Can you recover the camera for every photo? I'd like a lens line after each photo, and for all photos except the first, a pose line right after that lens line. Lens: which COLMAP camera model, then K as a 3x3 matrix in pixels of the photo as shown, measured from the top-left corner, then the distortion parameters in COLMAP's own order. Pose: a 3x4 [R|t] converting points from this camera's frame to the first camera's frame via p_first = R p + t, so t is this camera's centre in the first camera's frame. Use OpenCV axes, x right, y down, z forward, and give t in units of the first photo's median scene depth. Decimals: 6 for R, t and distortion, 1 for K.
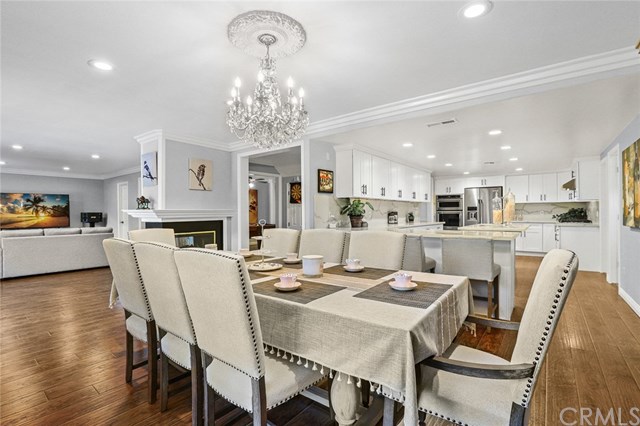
lens RADIAL K [[299.4, 0, 323.2], [0, 299.4, 215.9], [0, 0, 1]] dist [-0.019028, 0.000302]
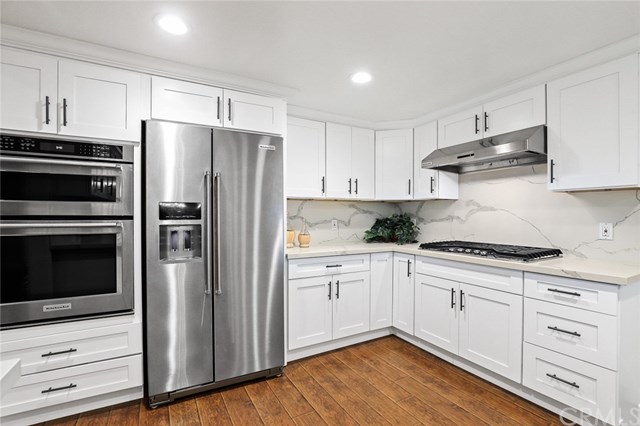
lens RADIAL K [[299.4, 0, 323.2], [0, 299.4, 215.9], [0, 0, 1]] dist [-0.019028, 0.000302]
pose [[0.402528, 0.007551, 0.915376, 0.417786], [0.006977, 0.999912, -0.011316, -0.021619], [-0.915381, 0.010941, 0.402440, 1.009841]]
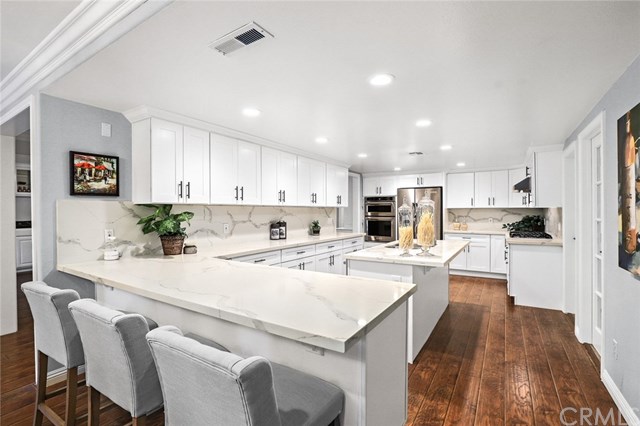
lens RADIAL K [[296.5, 0, 320.0], [0, 296.5, 213.0], [0, 0, 1]] dist [-0.022516, -0.000103]
pose [[0.996498, 0.003183, 0.083552, 0.263807], [-0.002918, 0.999990, -0.003293, -0.031734], [-0.083562, 0.003038, 0.996498, 0.308438]]
